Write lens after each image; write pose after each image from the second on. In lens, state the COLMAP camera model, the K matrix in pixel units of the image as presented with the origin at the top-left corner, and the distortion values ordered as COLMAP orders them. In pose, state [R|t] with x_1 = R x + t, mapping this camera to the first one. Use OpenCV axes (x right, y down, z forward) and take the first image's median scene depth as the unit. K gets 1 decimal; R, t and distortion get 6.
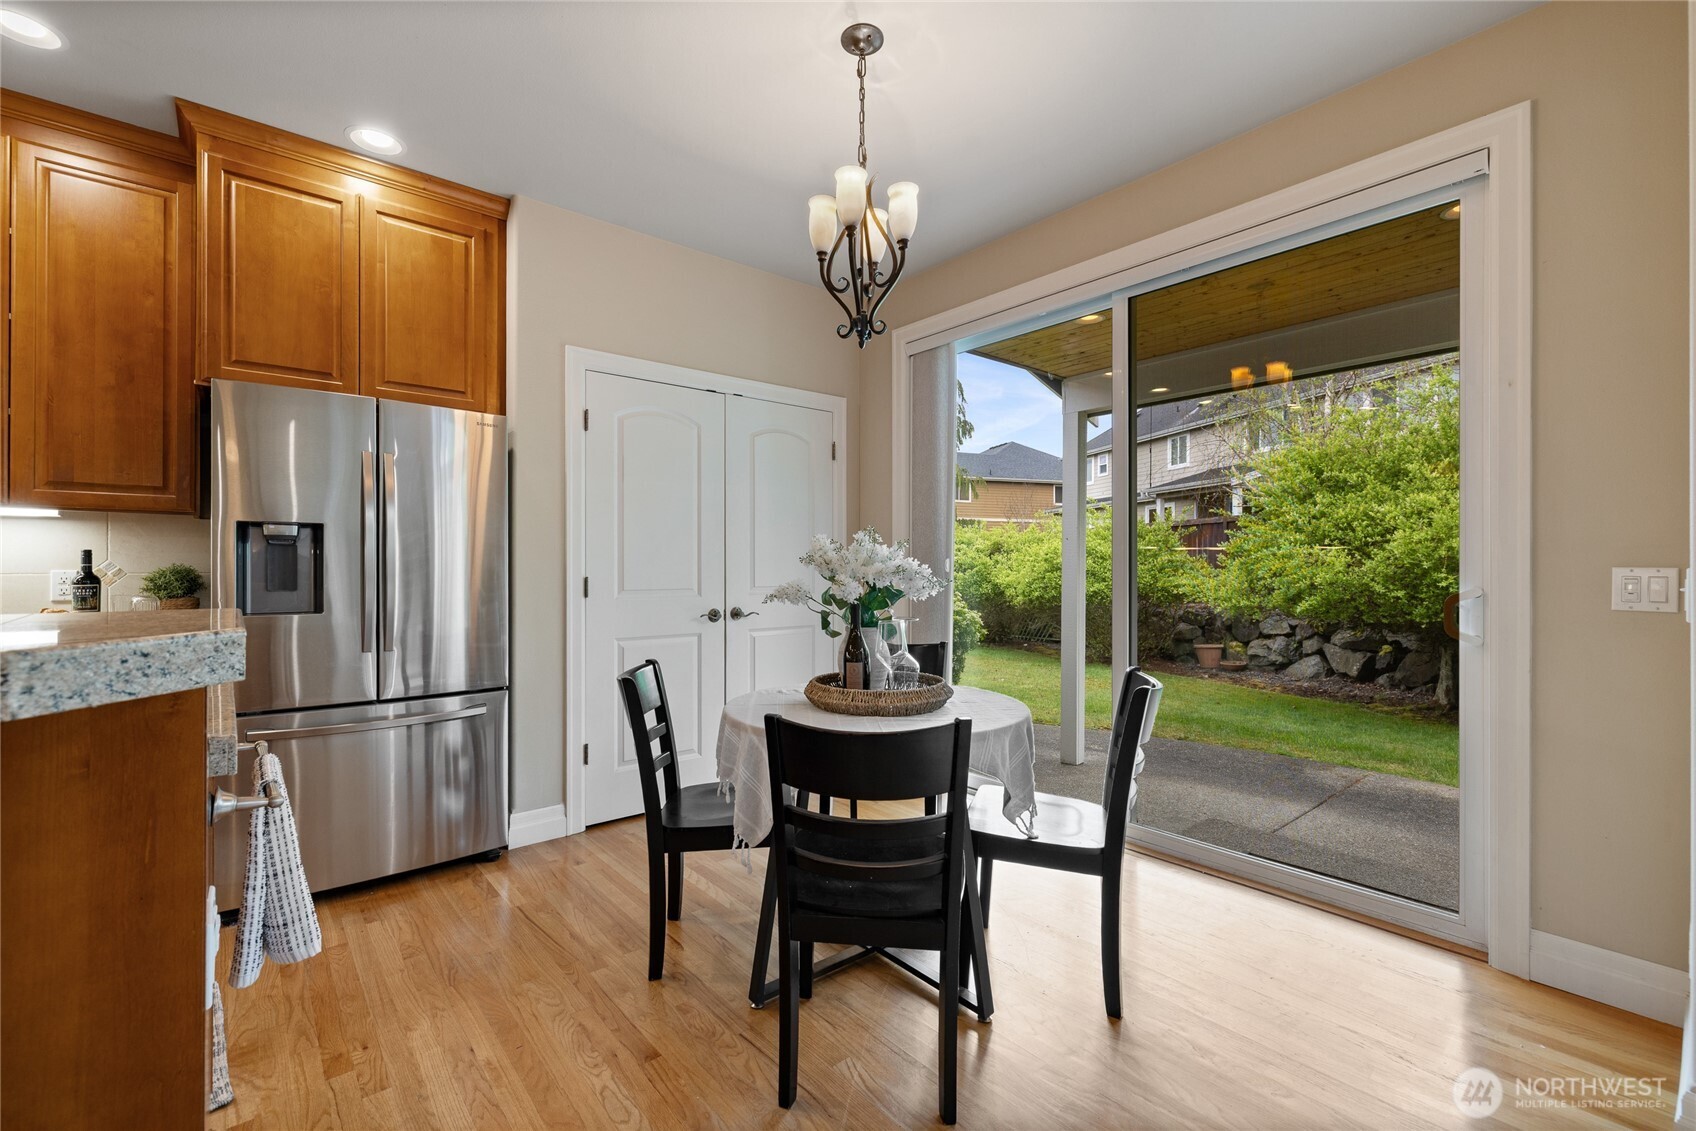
lens RADIAL K [[716.9, 0, 828.6], [0, 716.9, 553.9], [0, 0, 1]] dist [0.000129, -0.000054]
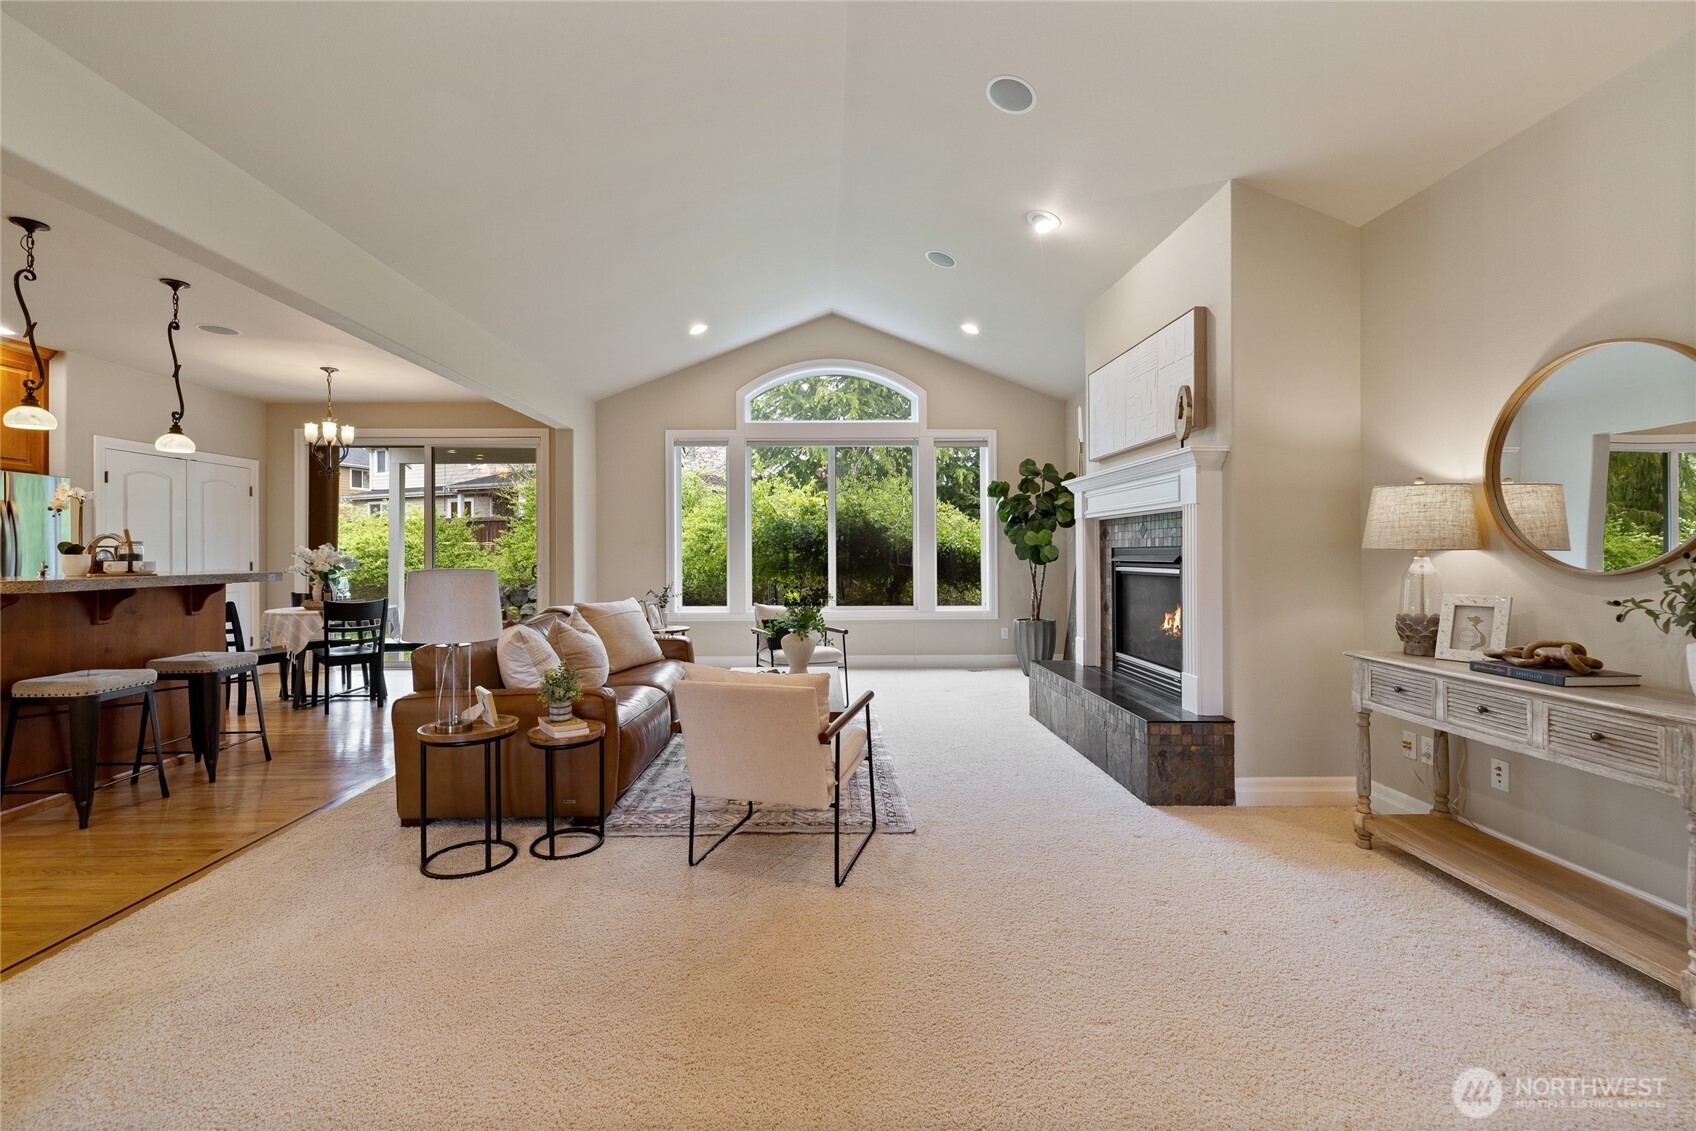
lens RADIAL K [[716.9, 0, 828.6], [0, 716.9, 553.9], [0, 0, 1]] dist [0.000129, -0.000054]
pose [[0.620638, -0.010307, 0.784029, -0.149394], [-0.006688, 0.999808, 0.018439, -0.010415], [-0.784069, -0.016688, 0.620450, -0.357594]]
